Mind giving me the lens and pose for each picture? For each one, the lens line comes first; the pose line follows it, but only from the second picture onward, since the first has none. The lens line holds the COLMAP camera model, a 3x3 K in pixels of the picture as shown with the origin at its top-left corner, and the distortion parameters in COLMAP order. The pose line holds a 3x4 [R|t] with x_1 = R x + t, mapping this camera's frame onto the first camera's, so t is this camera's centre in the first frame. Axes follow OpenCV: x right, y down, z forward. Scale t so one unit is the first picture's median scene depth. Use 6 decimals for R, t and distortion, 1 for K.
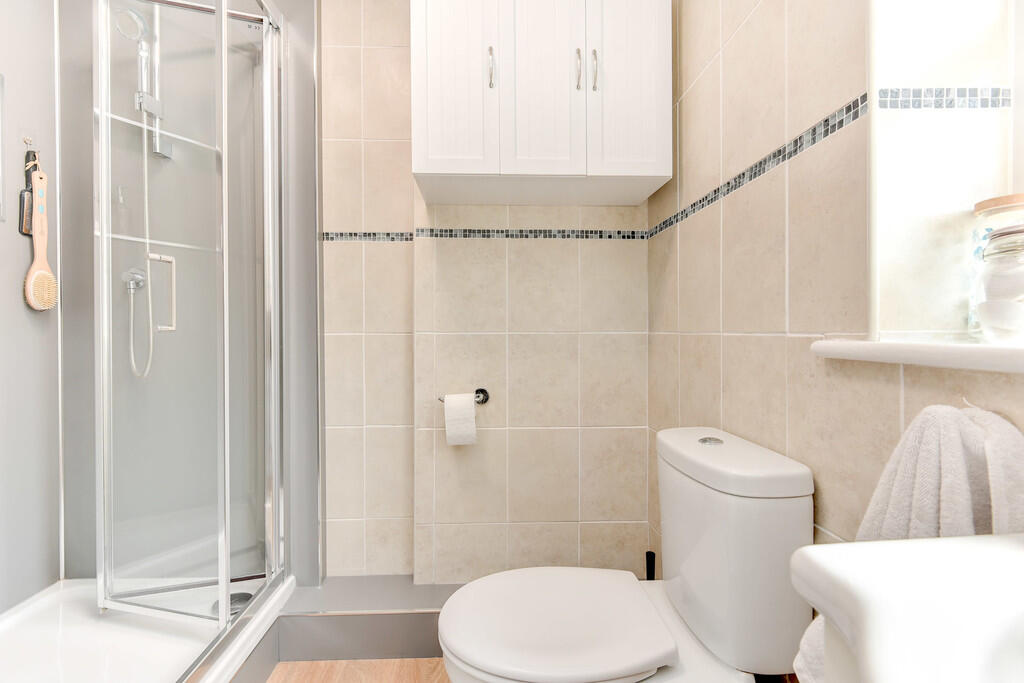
lens RADIAL K [[472.2, 0, 494.2], [0, 472.2, 334.7], [0, 0, 1]] dist [0.004709, -0.006175]
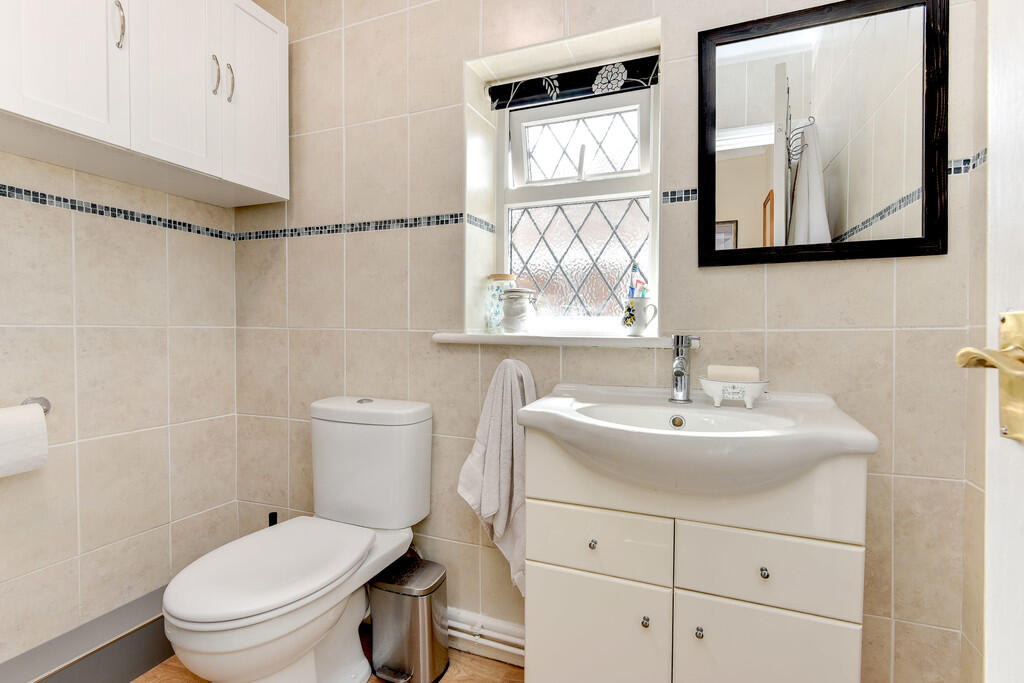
lens RADIAL K [[472.2, 0, 494.2], [0, 472.2, 334.7], [0, 0, 1]] dist [0.004709, -0.006175]
pose [[0.442734, -0.004012, 0.896644, -0.391763], [-0.006644, 0.999948, 0.007755, 0.000315], [-0.896629, -0.009390, 0.442684, -0.016228]]
